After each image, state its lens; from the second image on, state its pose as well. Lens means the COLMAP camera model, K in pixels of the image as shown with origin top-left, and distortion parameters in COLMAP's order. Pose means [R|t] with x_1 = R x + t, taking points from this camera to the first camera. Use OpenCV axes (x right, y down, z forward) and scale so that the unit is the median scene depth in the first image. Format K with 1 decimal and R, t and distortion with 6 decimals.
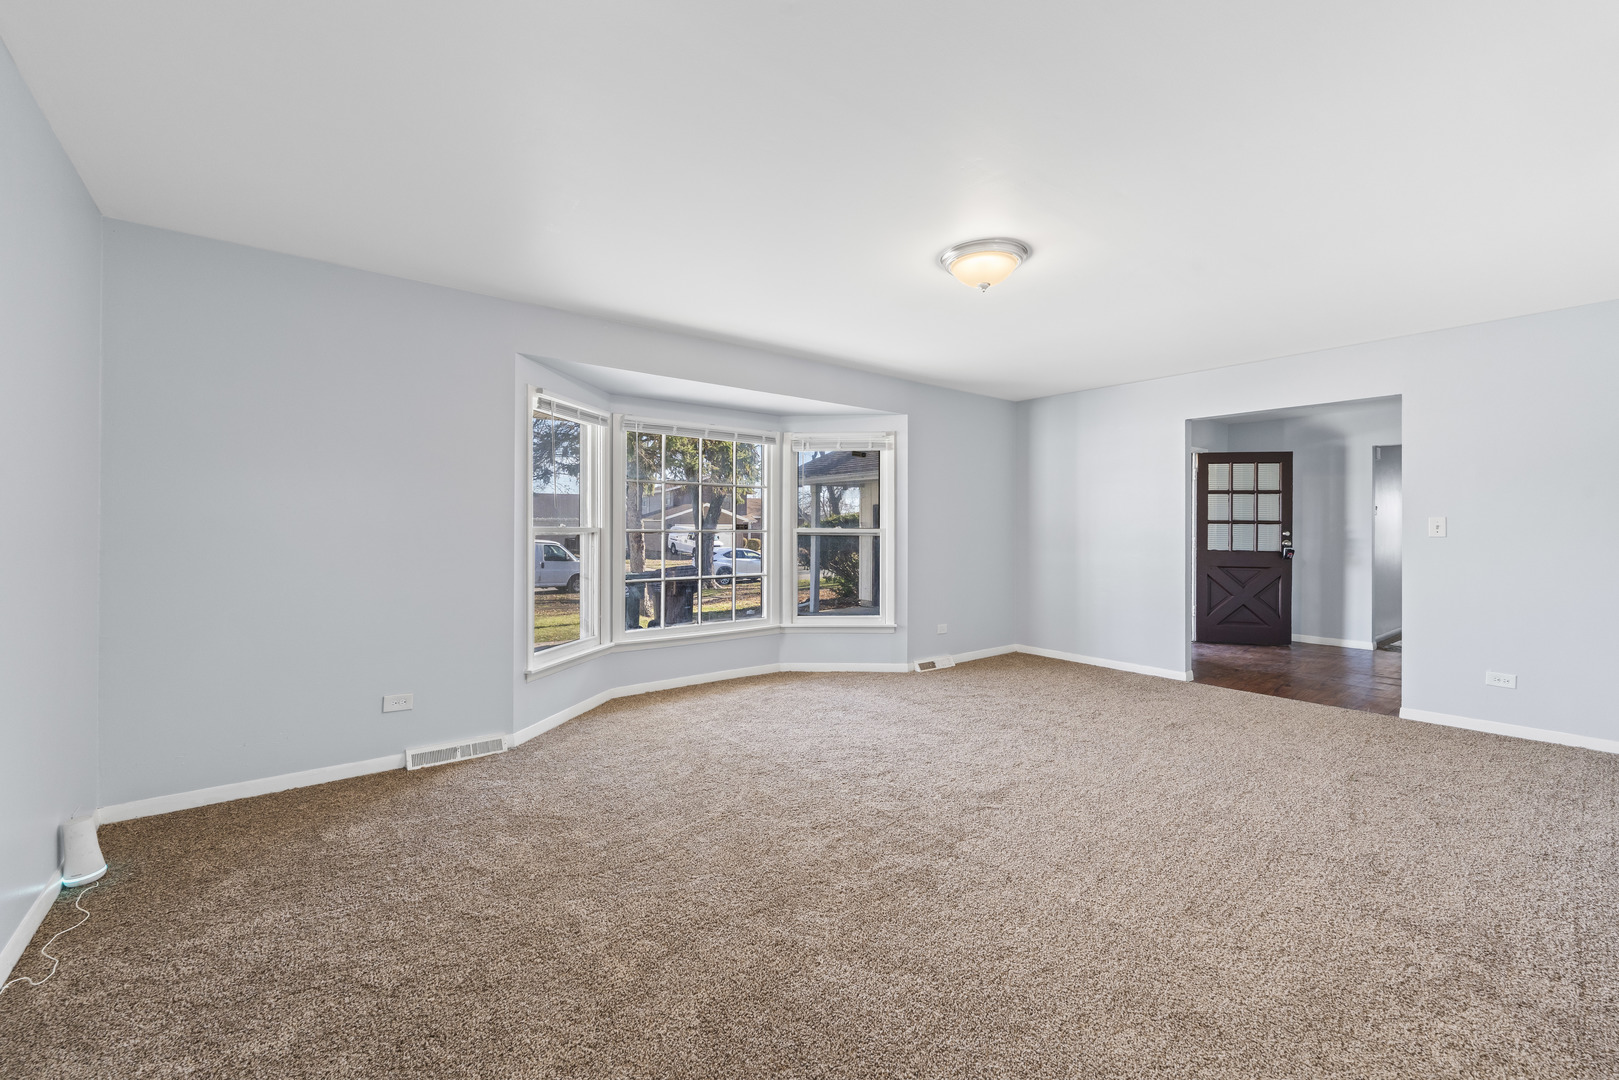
lens RADIAL K [[658.9, 0, 802.3], [0, 658.9, 524.1], [0, 0, 1]] dist [-0.001075, -0.001053]
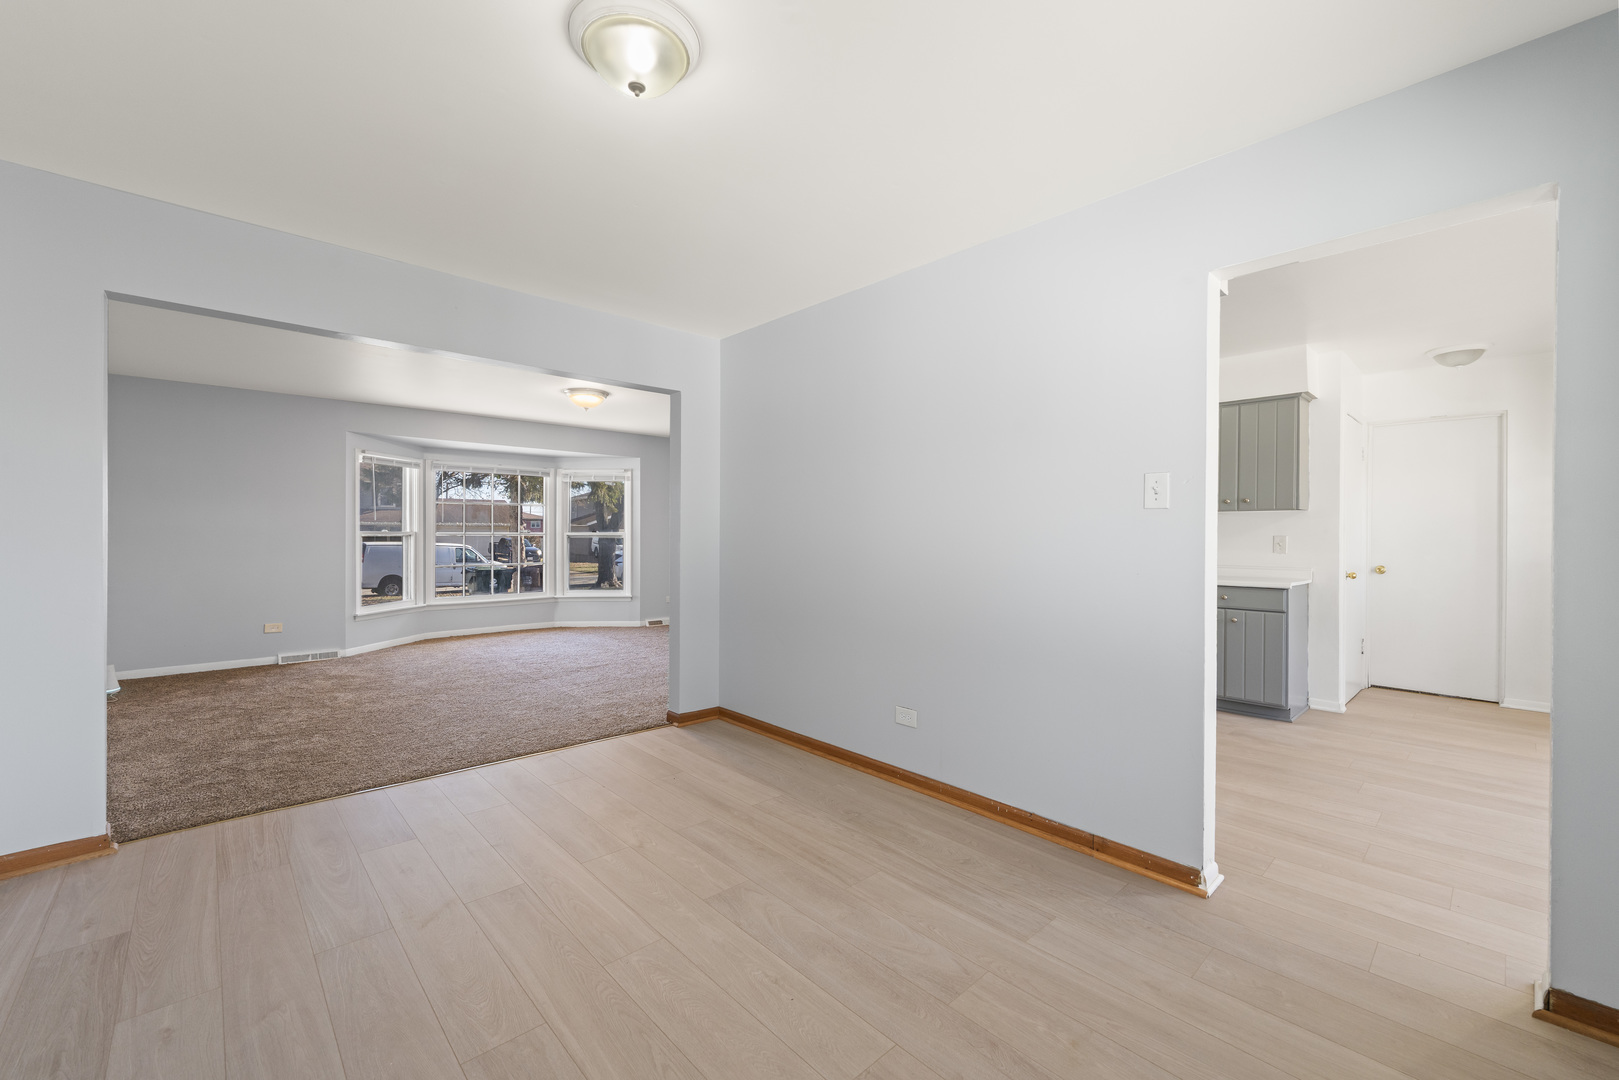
lens RADIAL K [[658.9, 0, 807.2], [0, 658.9, 532.9], [0, 0, 1]] dist [-0.001075, -0.001053]
pose [[0.996935, 0.001149, 0.078220, 0.457127], [-0.001625, 0.999981, 0.006013, -0.002761], [-0.078212, -0.006121, 0.996918, -0.592622]]
